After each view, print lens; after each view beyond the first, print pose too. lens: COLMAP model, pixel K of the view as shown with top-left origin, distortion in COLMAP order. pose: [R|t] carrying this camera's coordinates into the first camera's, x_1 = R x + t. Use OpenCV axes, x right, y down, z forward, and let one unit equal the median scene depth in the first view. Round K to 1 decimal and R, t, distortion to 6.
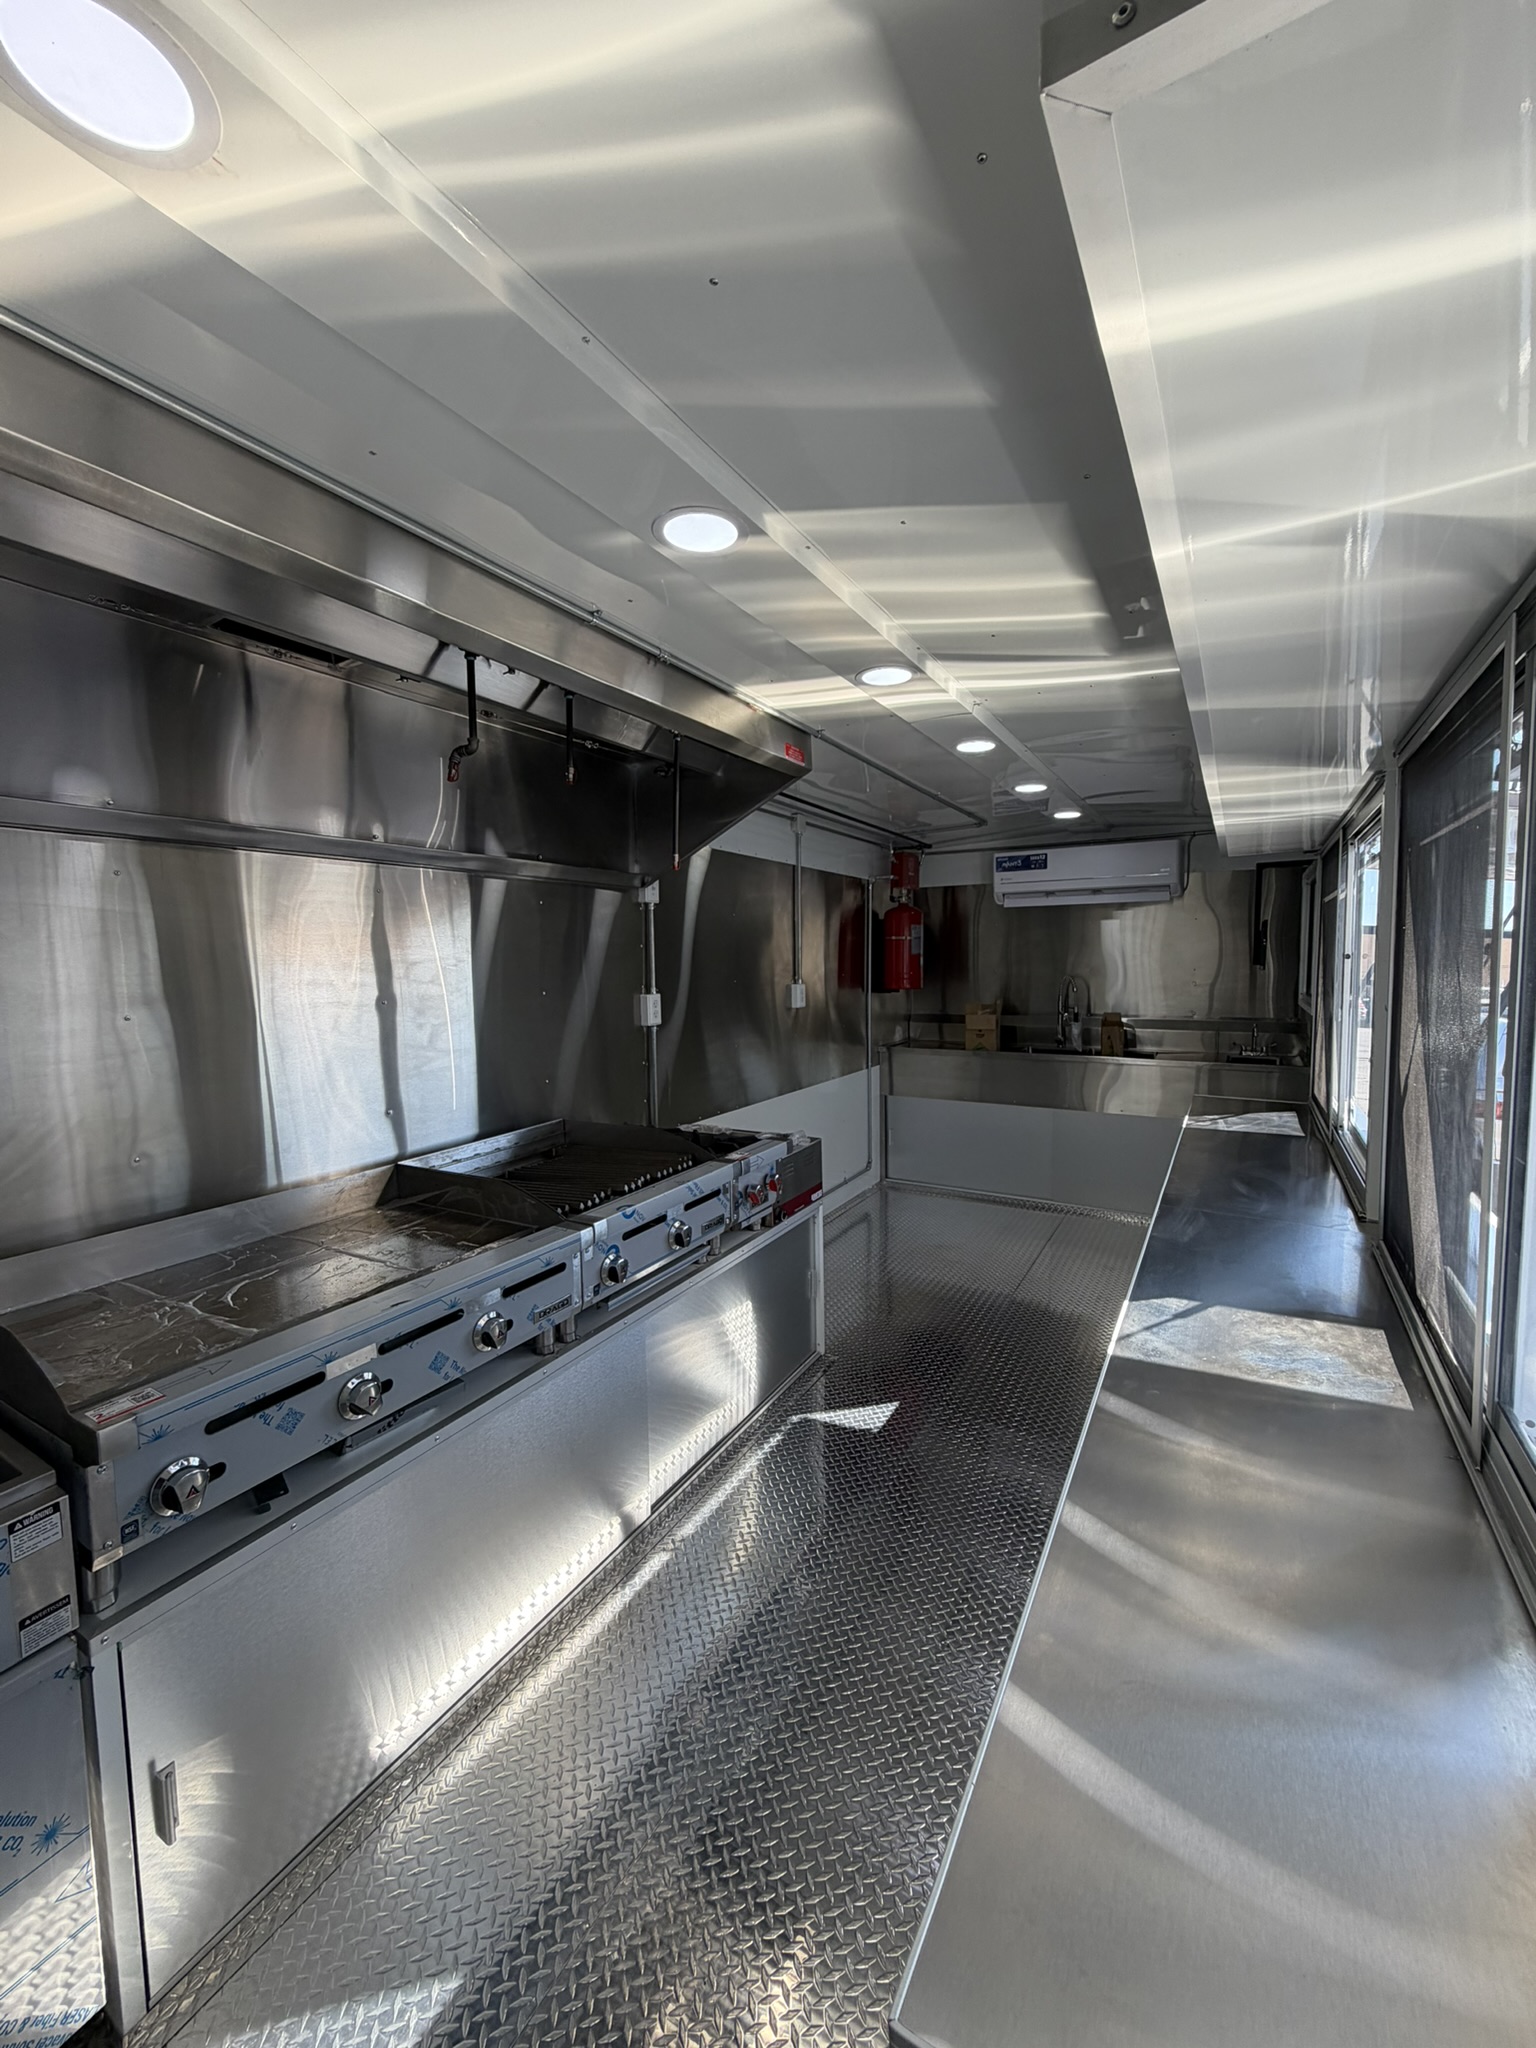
lens RADIAL K [[811.3, 0, 769.6], [0, 811.3, 1015.2], [0, 0, 1]] dist [0.001151, -0.000346]
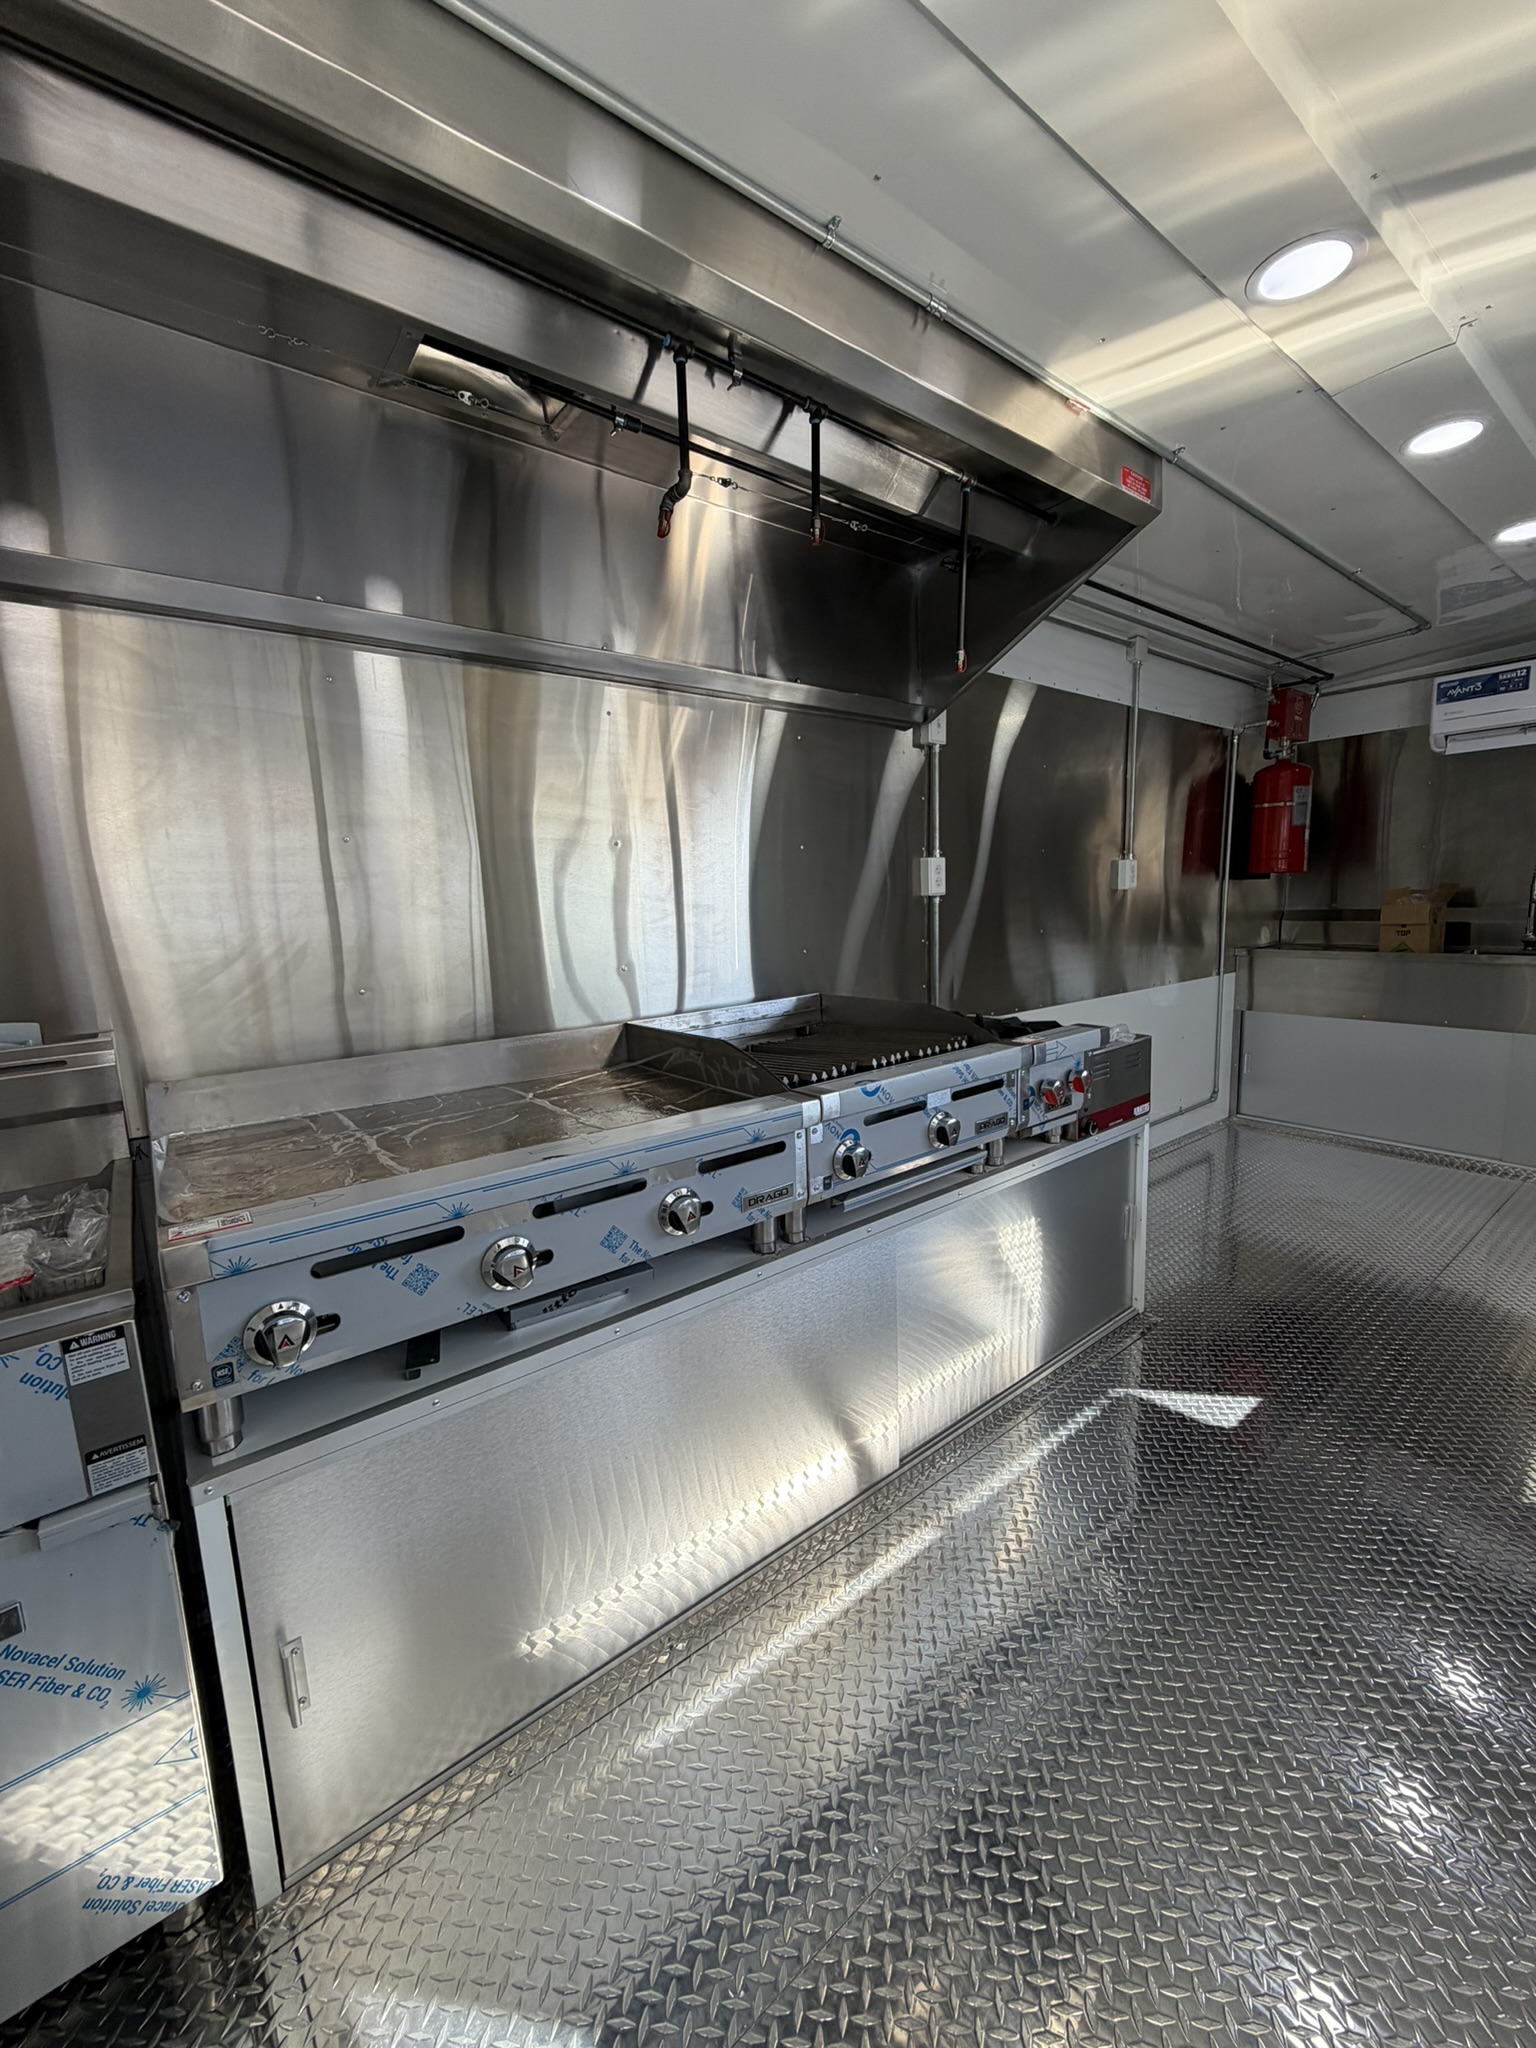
lens RADIAL K [[811.3, 0, 771.7], [0, 811.3, 1012.6], [0, 0, 1]] dist [0.001151, -0.000346]
pose [[0.929635, 0.037457, -0.366572, 0.014065], [-0.007733, 0.996584, 0.082224, 0.090537], [0.368399, -0.073604, 0.926749, 0.217832]]
